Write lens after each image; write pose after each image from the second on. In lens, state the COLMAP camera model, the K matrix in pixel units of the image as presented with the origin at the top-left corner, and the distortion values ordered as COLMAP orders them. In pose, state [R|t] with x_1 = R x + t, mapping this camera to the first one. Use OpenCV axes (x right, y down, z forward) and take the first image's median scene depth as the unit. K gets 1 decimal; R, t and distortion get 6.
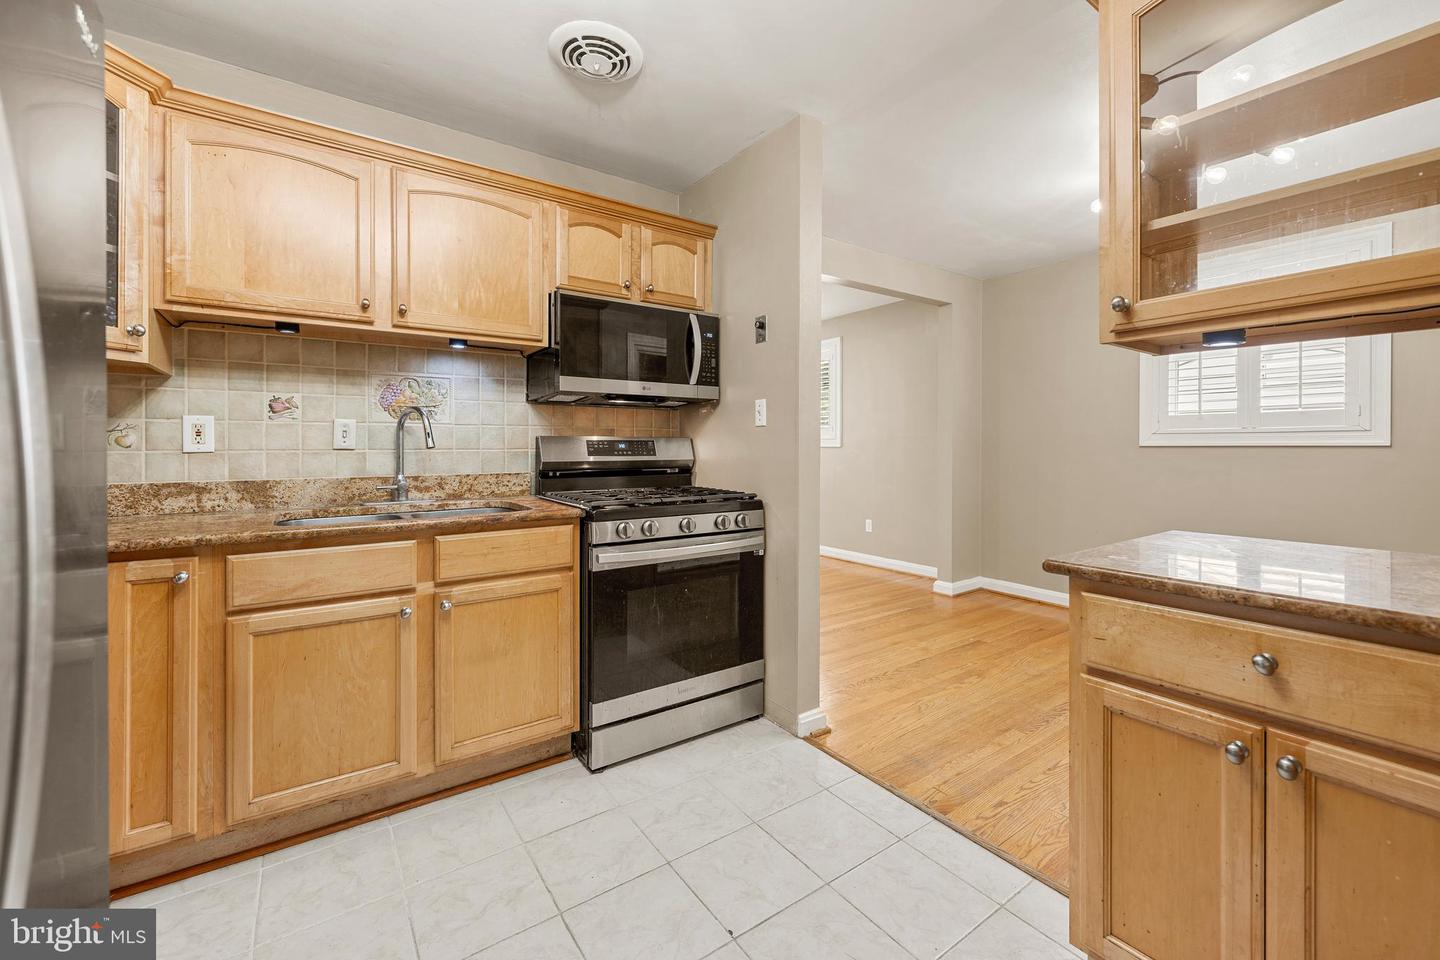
lens RADIAL K [[588.3, 0, 721.4], [0, 588.3, 444.5], [0, 0, 1]] dist [-0.001106, -0.000099]
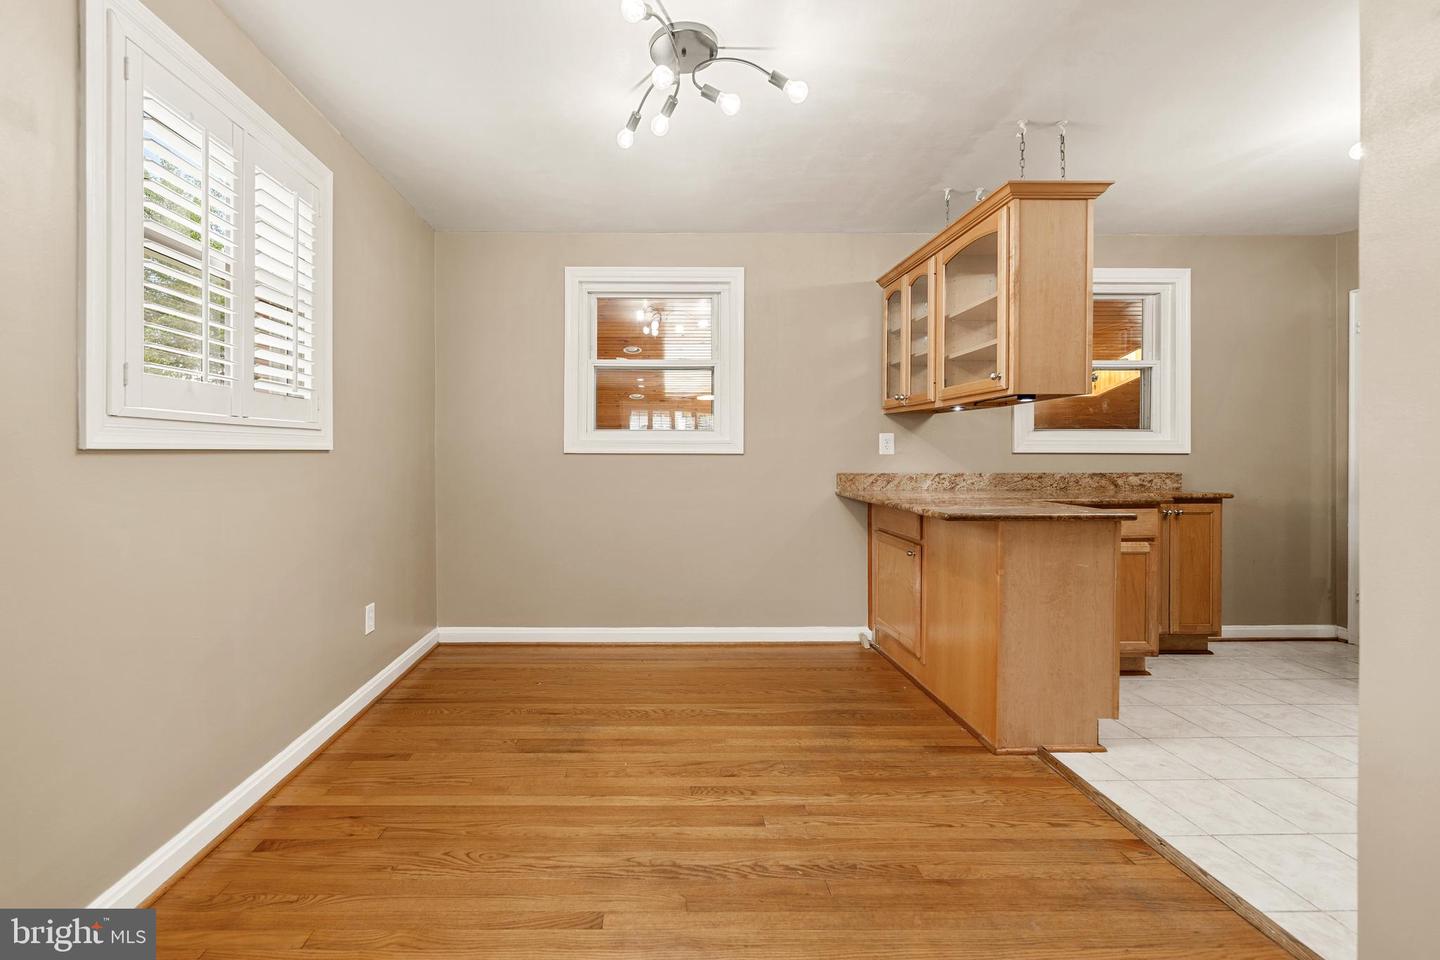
lens RADIAL K [[588.3, 0, 680.5], [0, 588.3, 456.2], [0, 0, 1]] dist [-0.001106, -0.000099]
pose [[-0.824557, 0.003117, 0.565770, 0.381202], [0.001183, 0.999992, -0.003786, 0.011634], [-0.565777, -0.002452, -0.824555, 1.863569]]
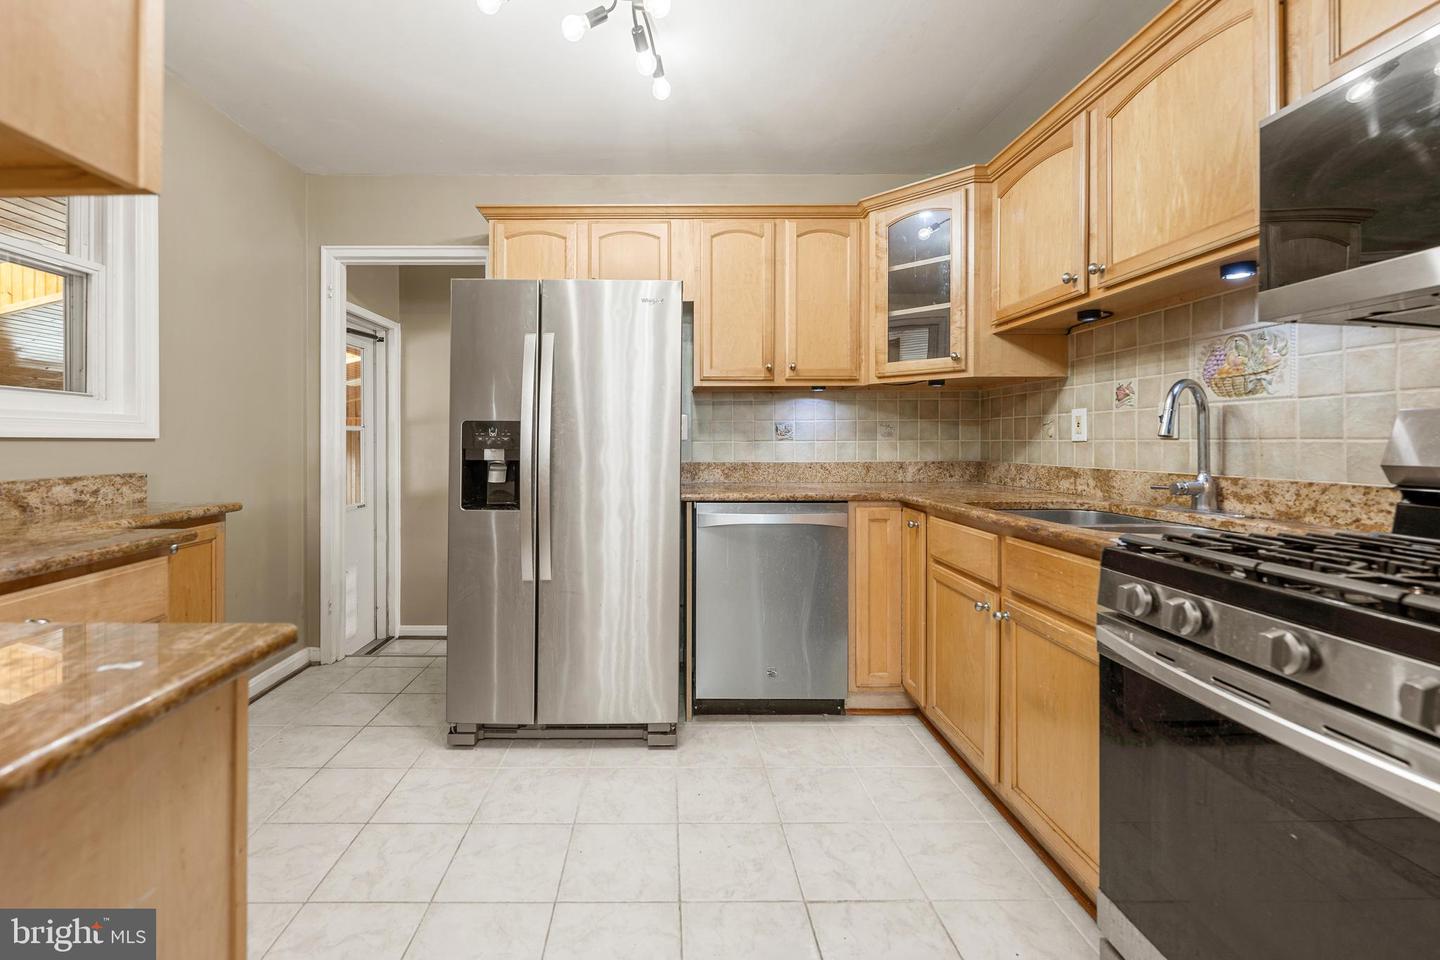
lens RADIAL K [[588.3, 0, 660.7], [0, 588.3, 439.1], [0, 0, 1]] dist [-0.001106, -0.000099]
pose [[-0.567917, -0.000629, -0.823085, 0.458486], [0.005106, 0.999978, -0.004287, 0.008976], [0.823070, -0.006637, -0.567901, 0.911417]]
